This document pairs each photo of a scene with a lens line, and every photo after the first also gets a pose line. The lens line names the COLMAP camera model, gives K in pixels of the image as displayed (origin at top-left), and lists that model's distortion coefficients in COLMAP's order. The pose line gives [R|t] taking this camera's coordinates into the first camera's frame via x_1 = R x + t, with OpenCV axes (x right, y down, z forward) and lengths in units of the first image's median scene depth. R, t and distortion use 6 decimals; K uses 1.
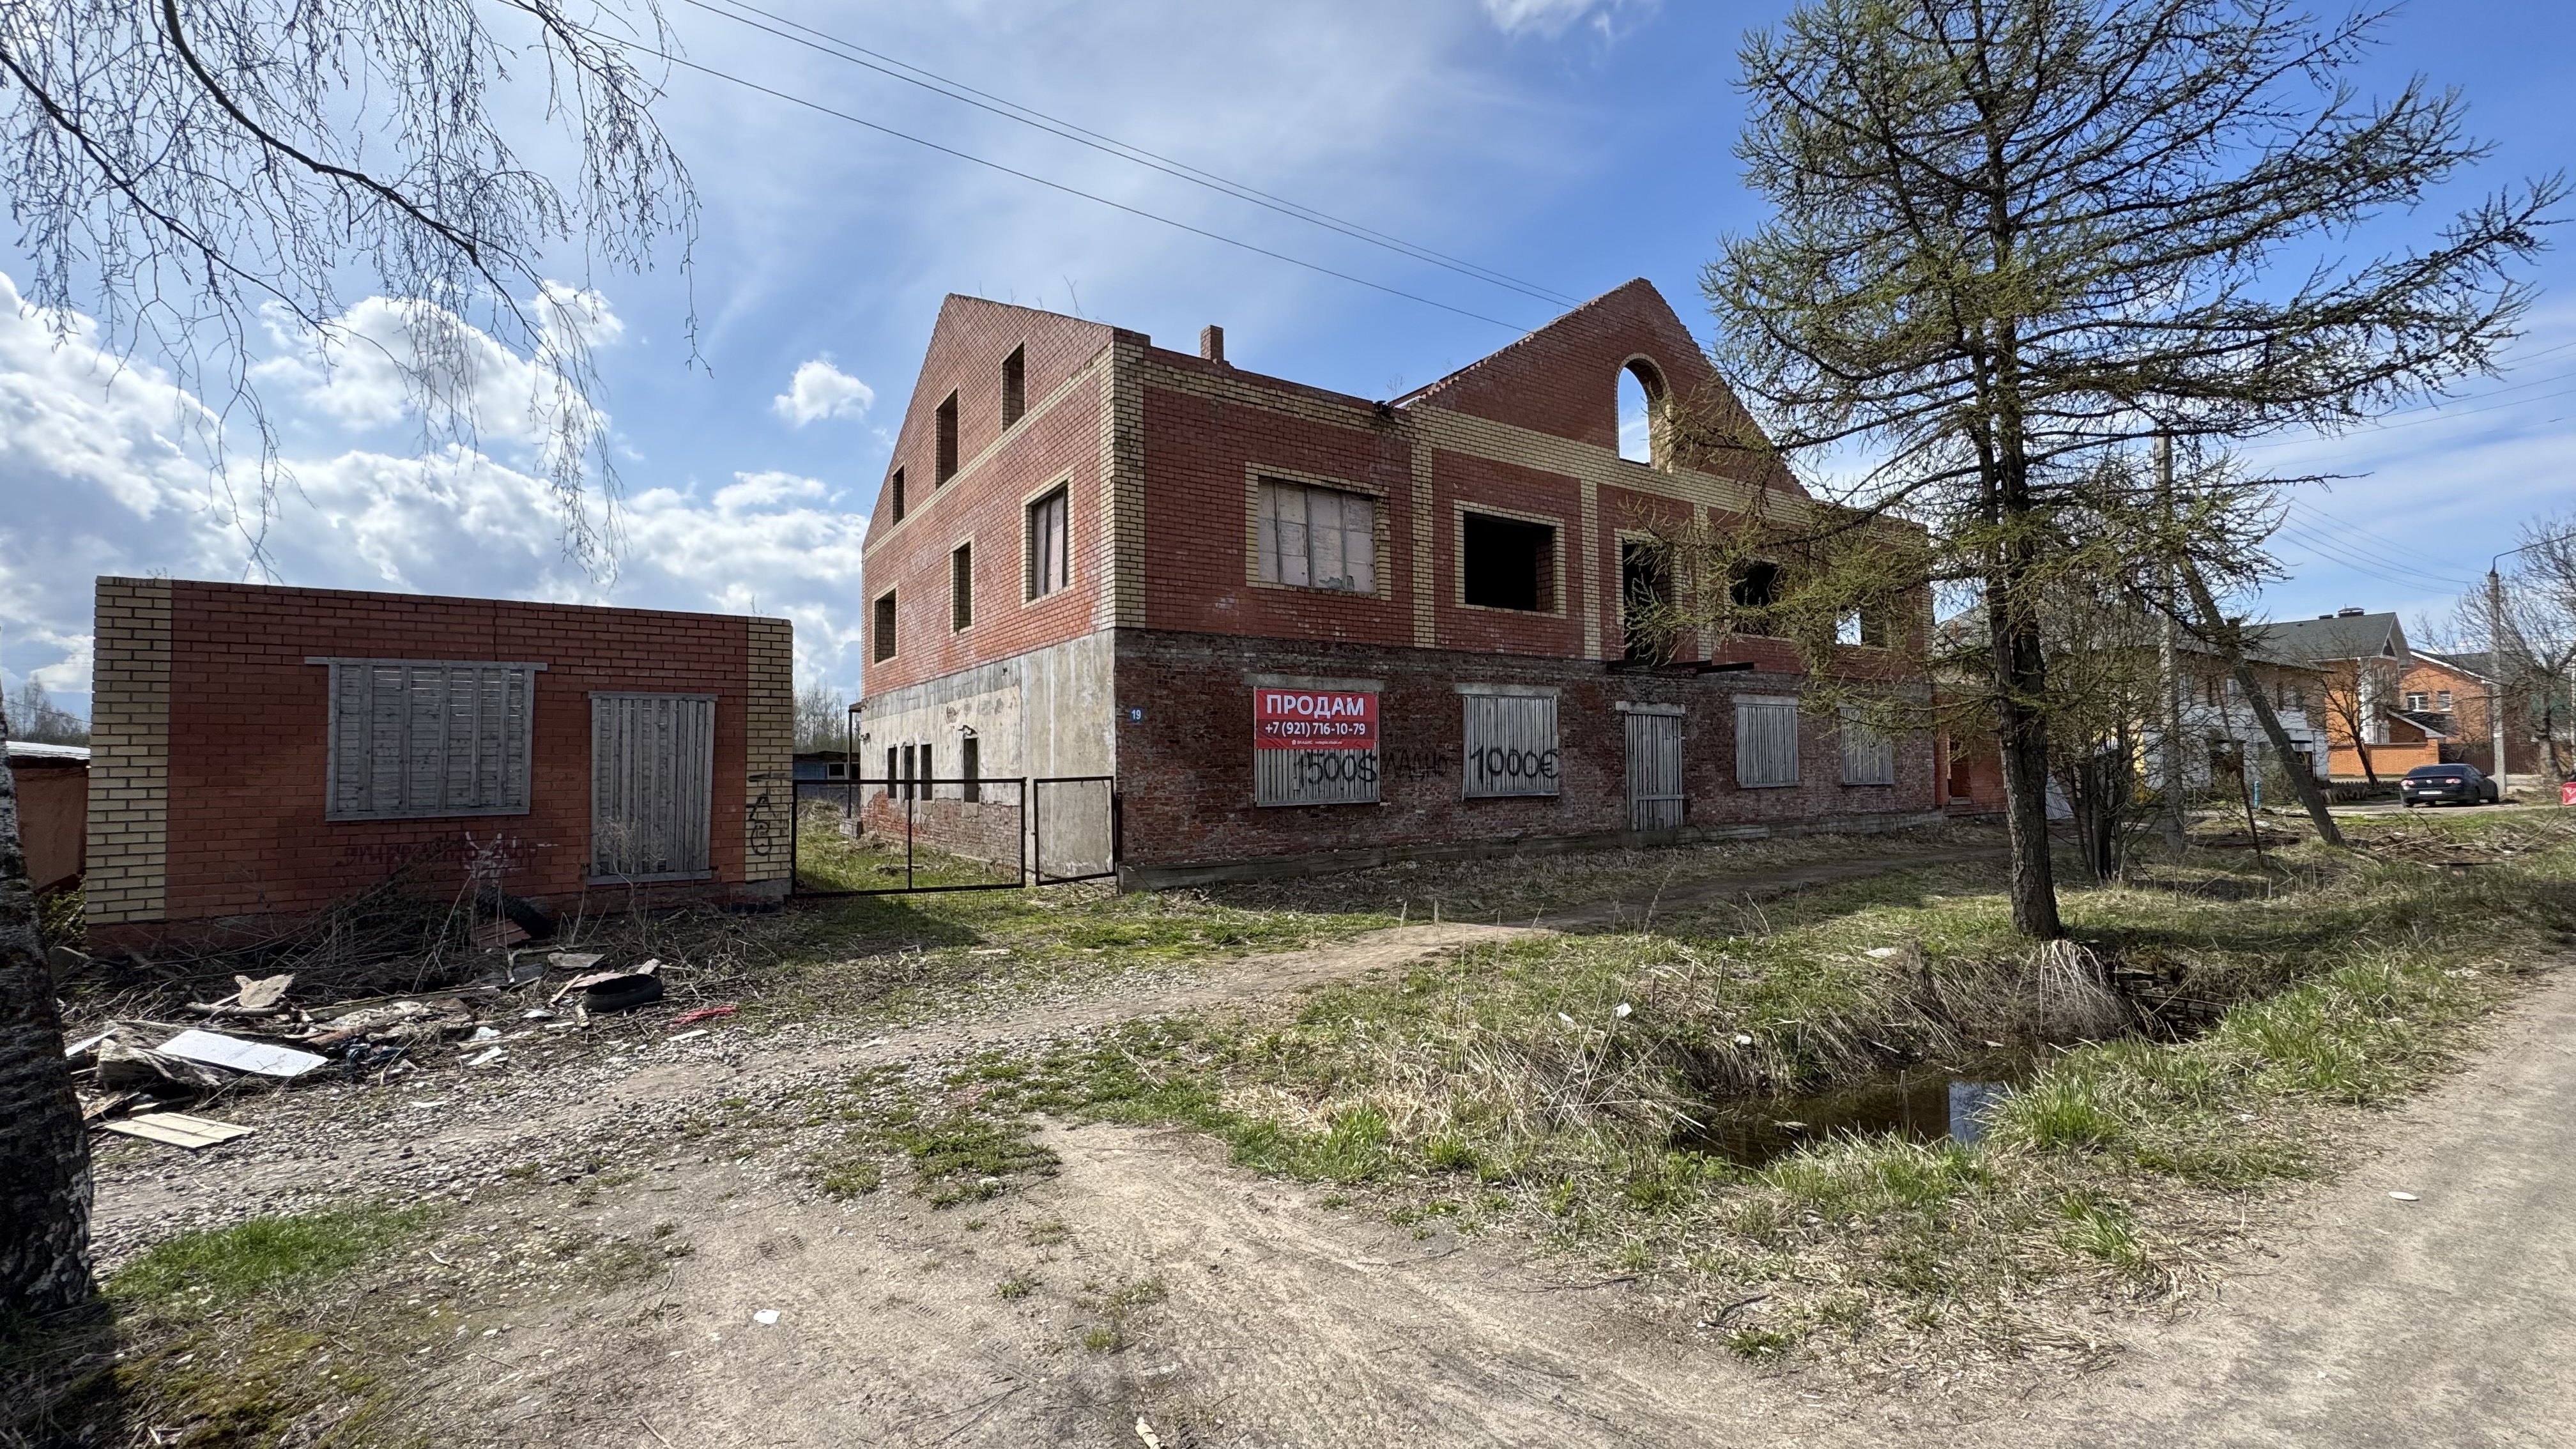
lens RADIAL K [[1093.1, 0, 1316.9], [0, 1093.1, 727.9], [0, 0, 1]] dist [-0.024919, -0.000062]
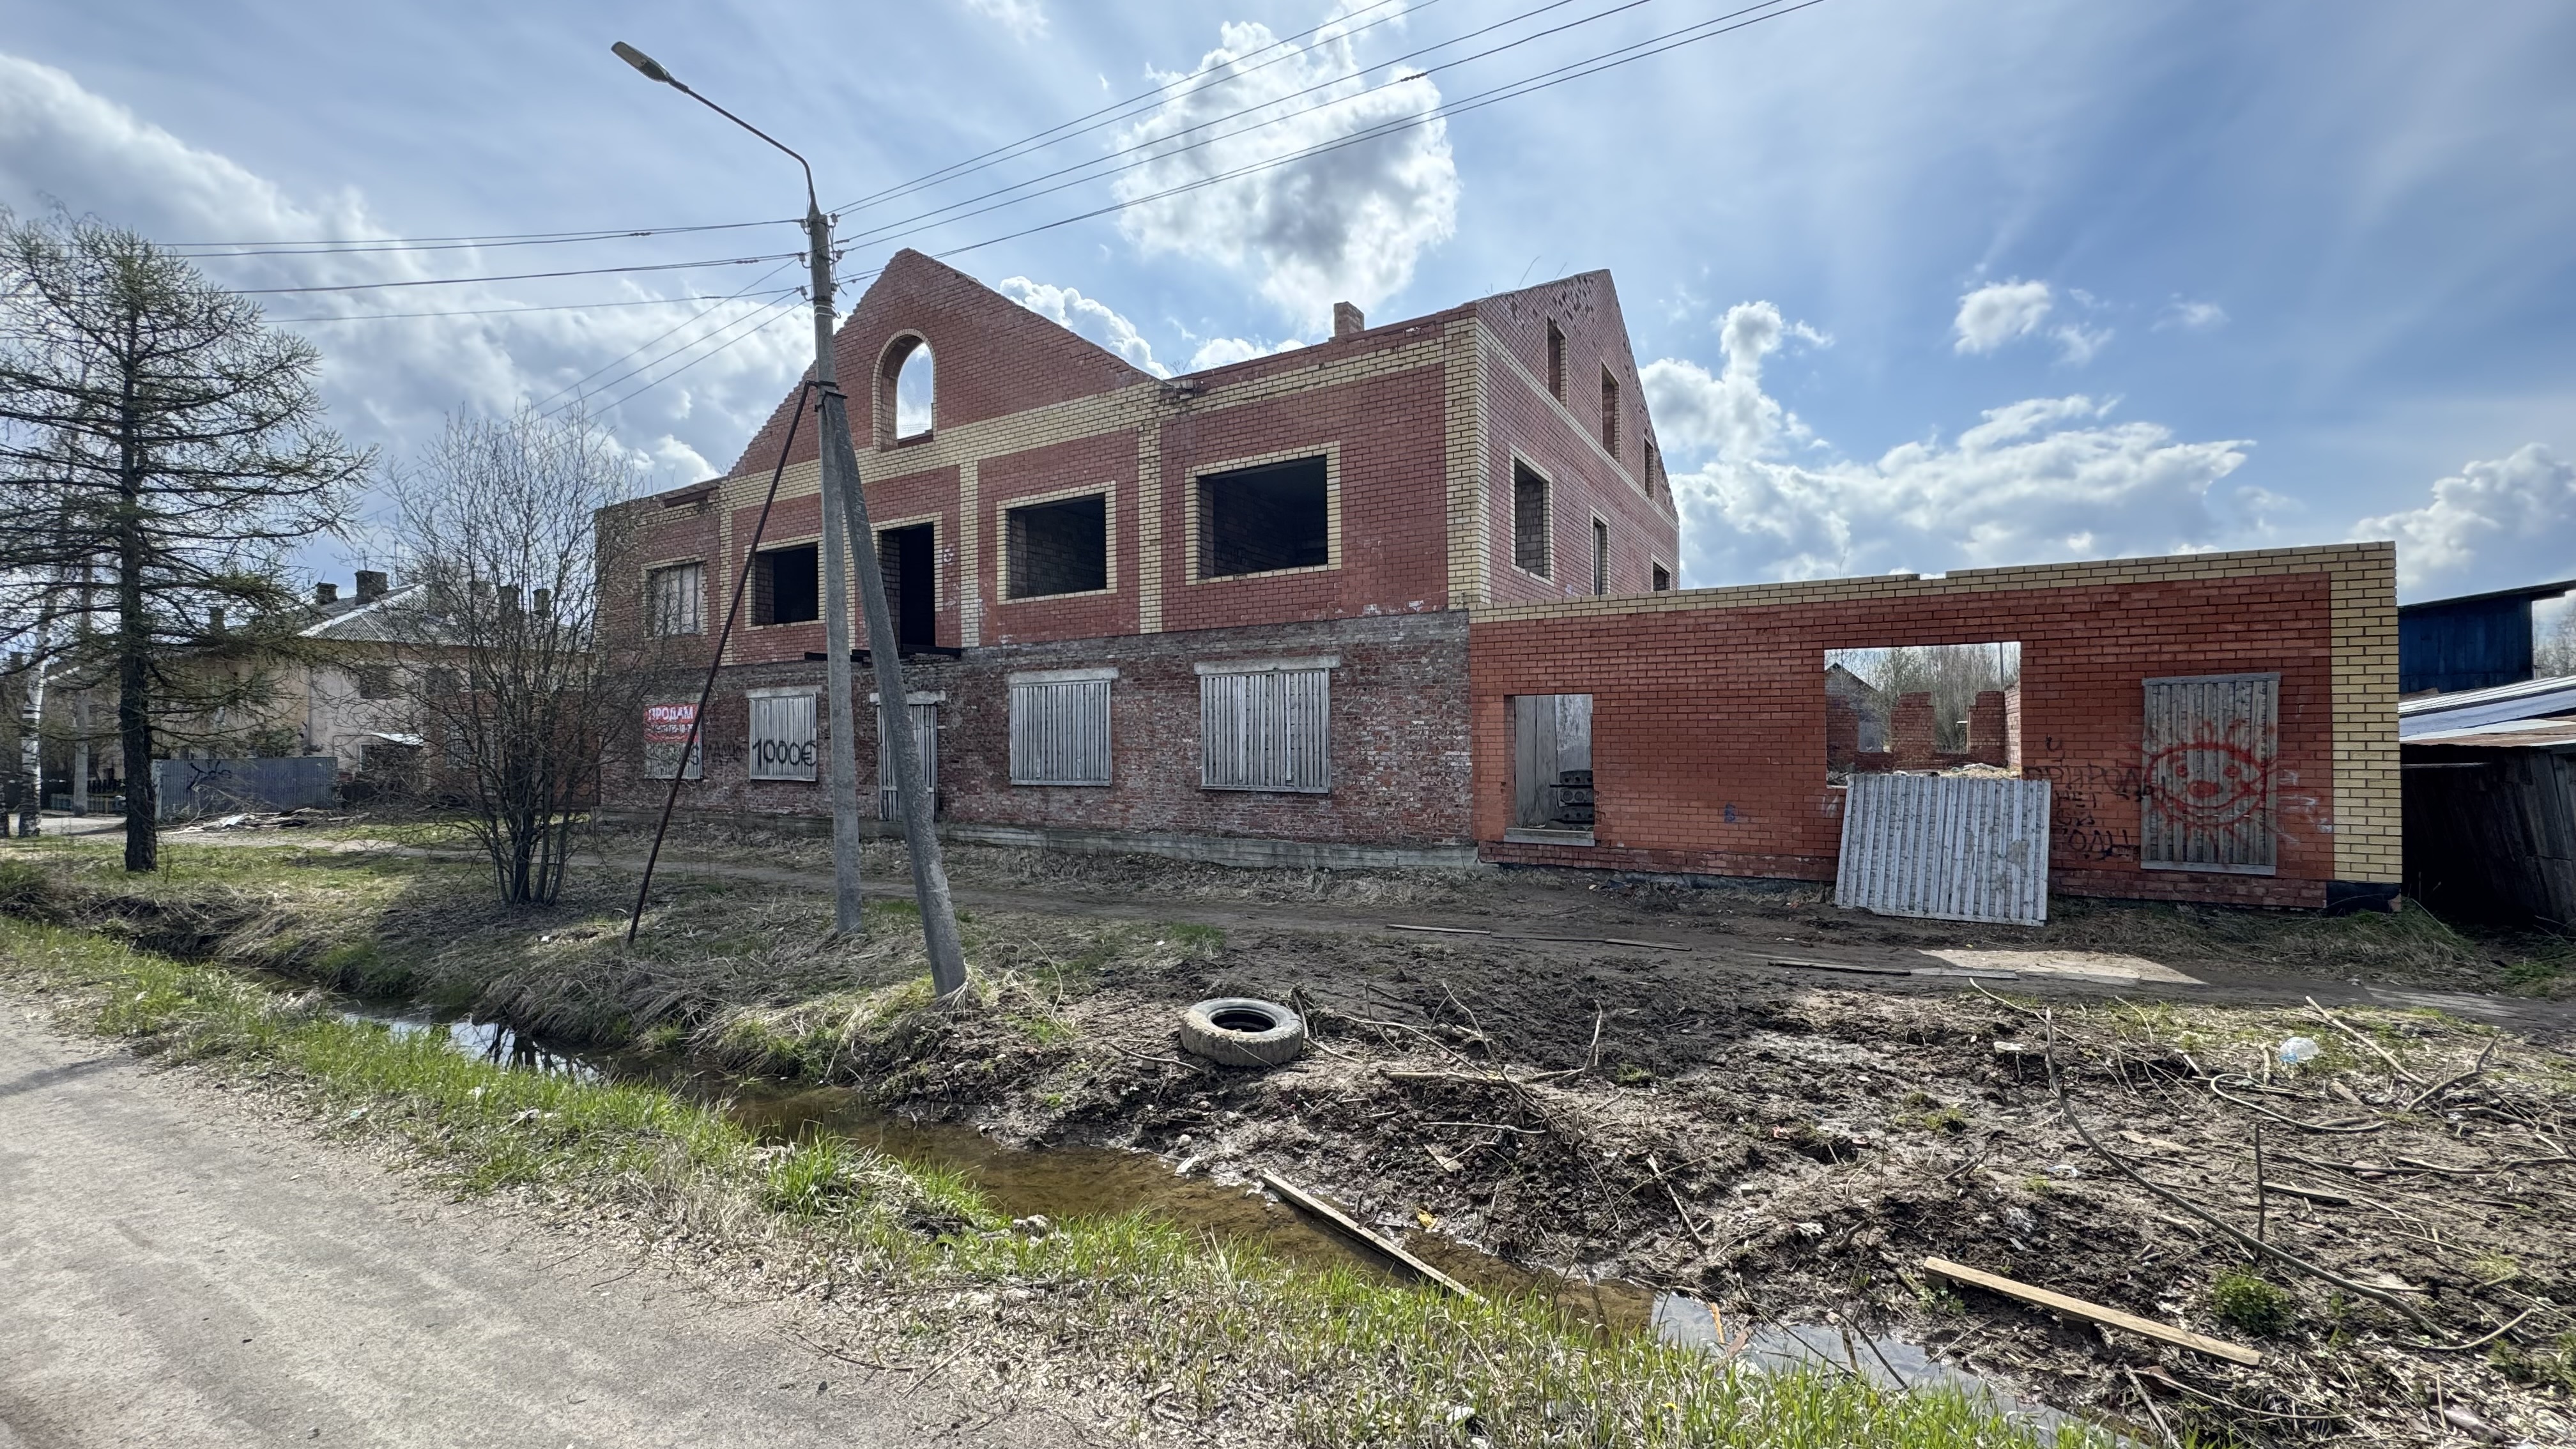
lens RADIAL K [[1026.5, 0, 1288.0], [0, 1026.5, 724.5], [0, 0, 1]] dist [-0.006261, -0.000042]
pose [[0.418191, 0.001039, -0.908358, 1.492659], [0.043011, 0.998855, 0.020944, 0.001750], [0.907340, -0.047828, 0.417668, 1.073751]]
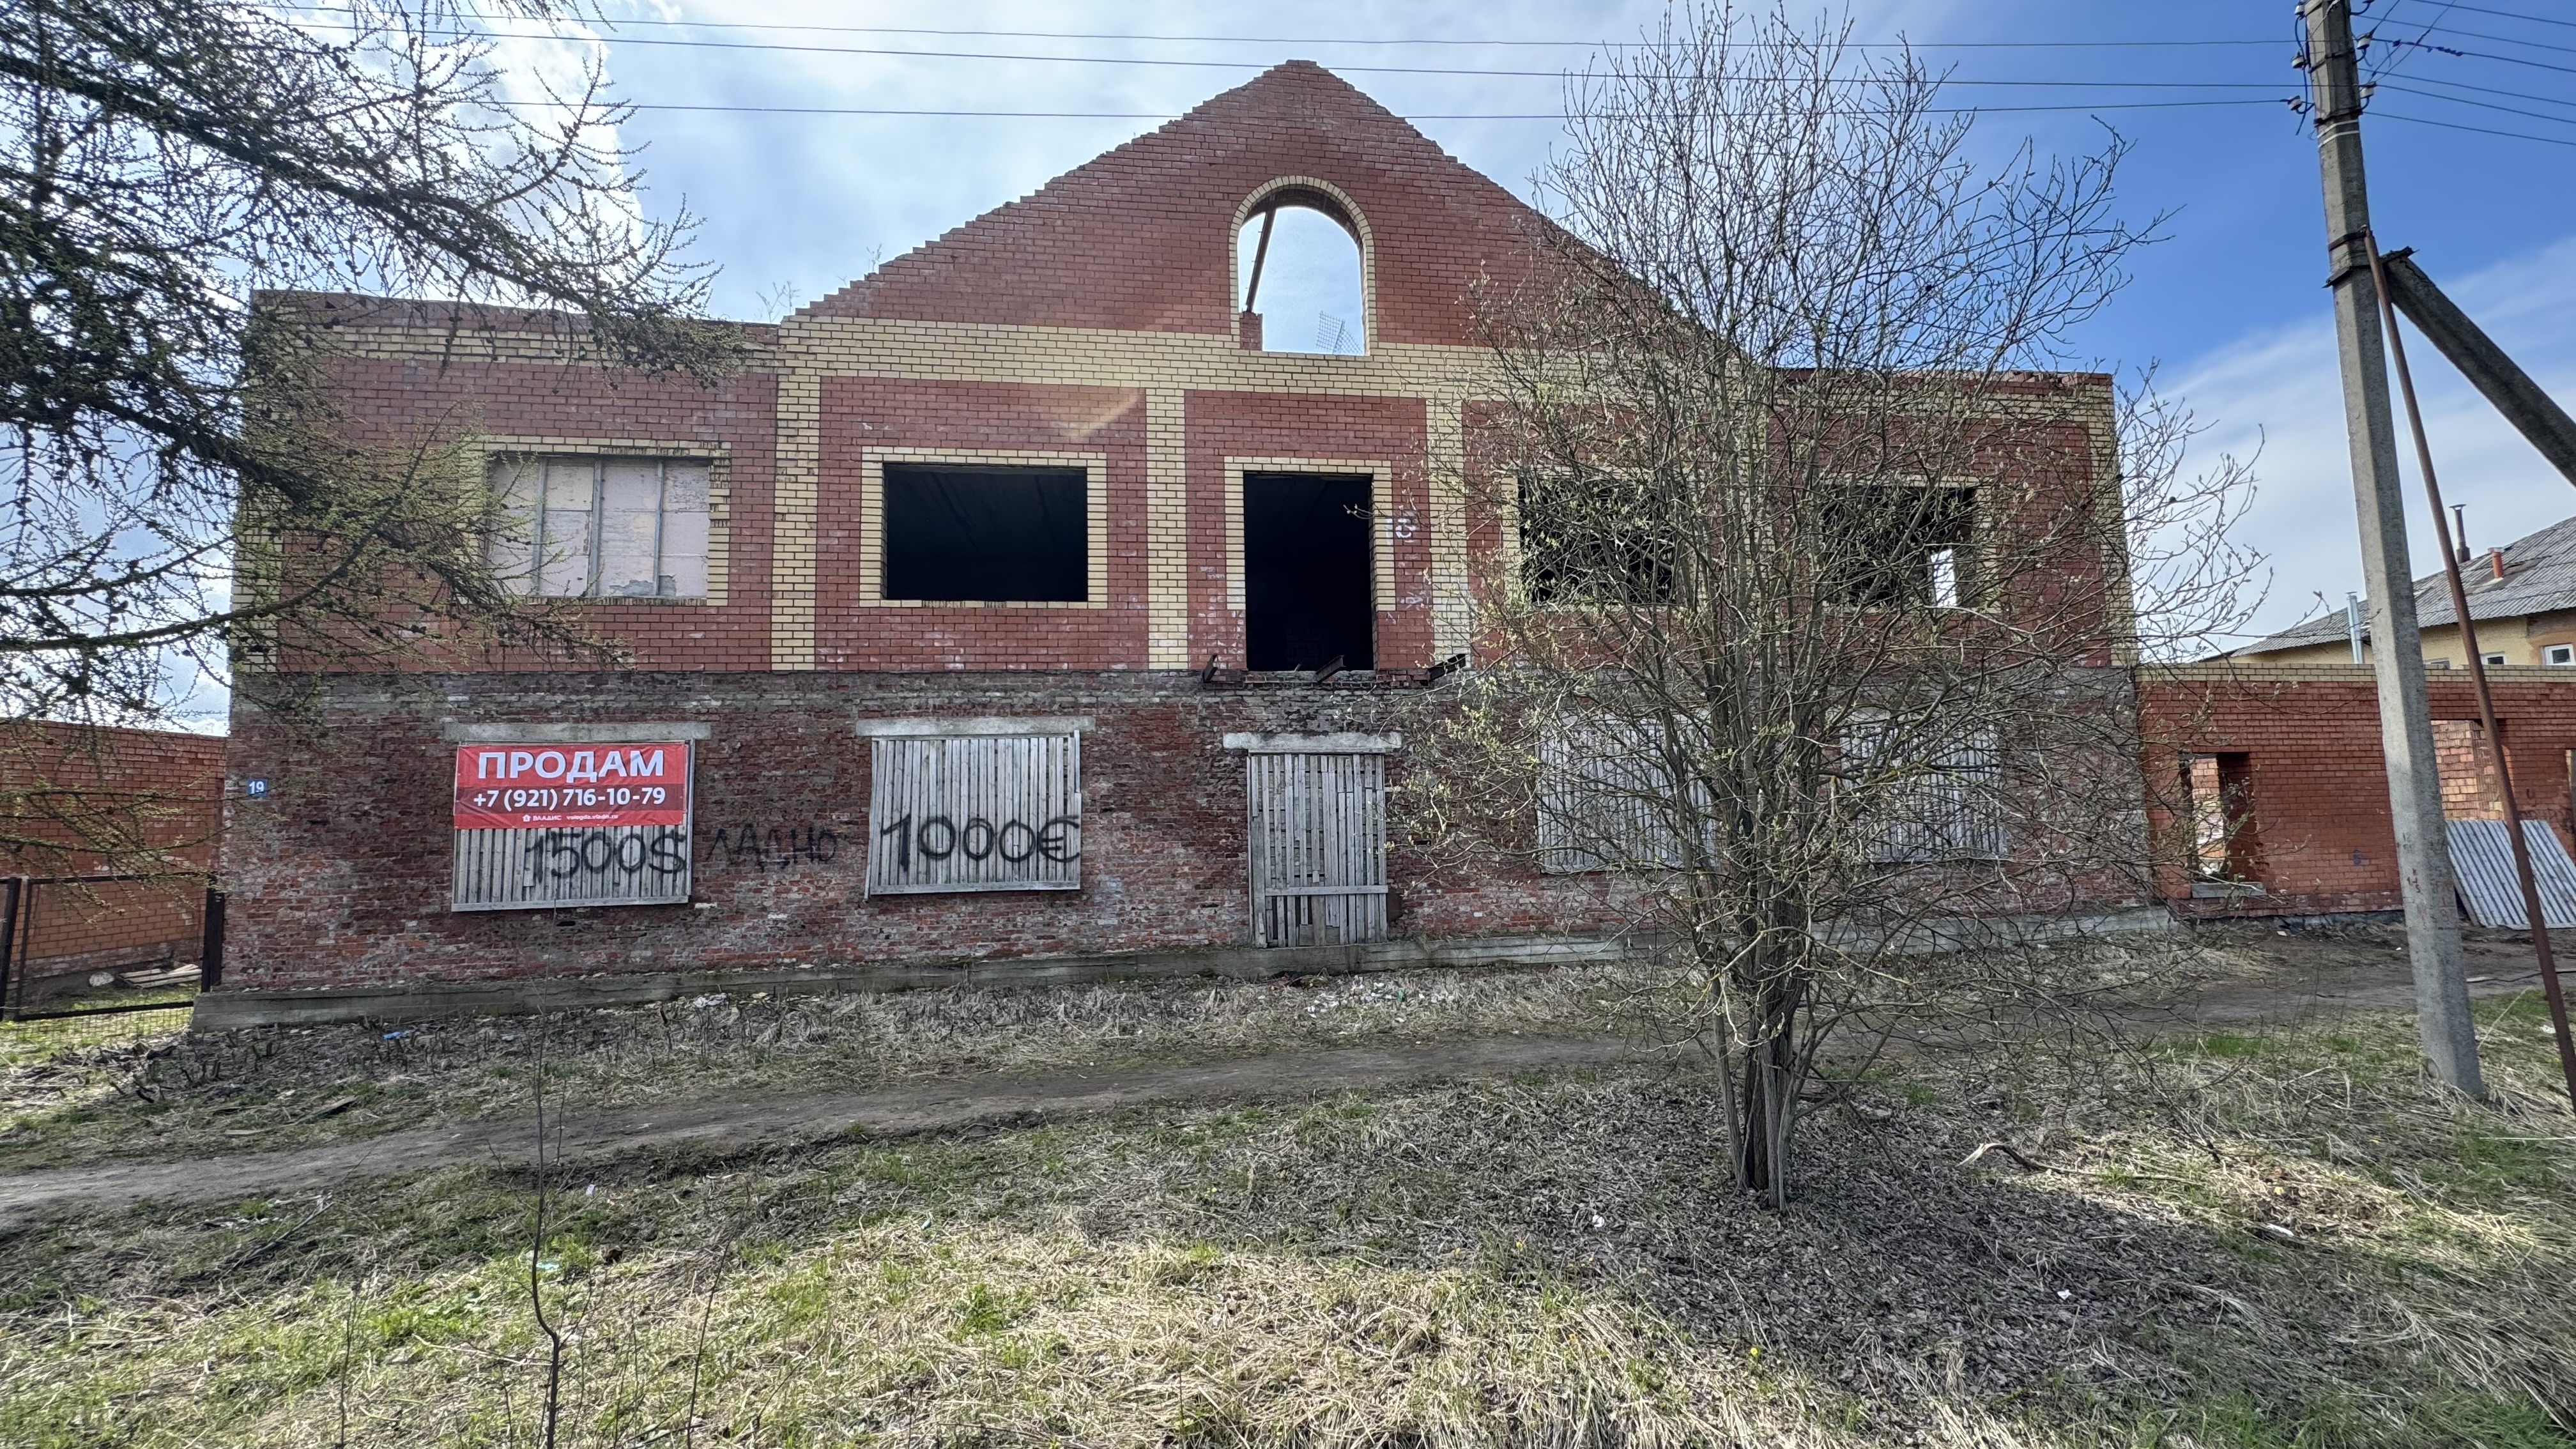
lens RADIAL K [[1026.5, 0, 1288.0], [0, 1026.5, 724.5], [0, 0, 1]] dist [-0.006261, -0.000042]
pose [[0.894629, -0.046043, -0.444431, 0.636118], [0.029002, 0.998563, -0.045071, -0.002898], [0.445867, 0.027433, 0.894679, 0.561056]]
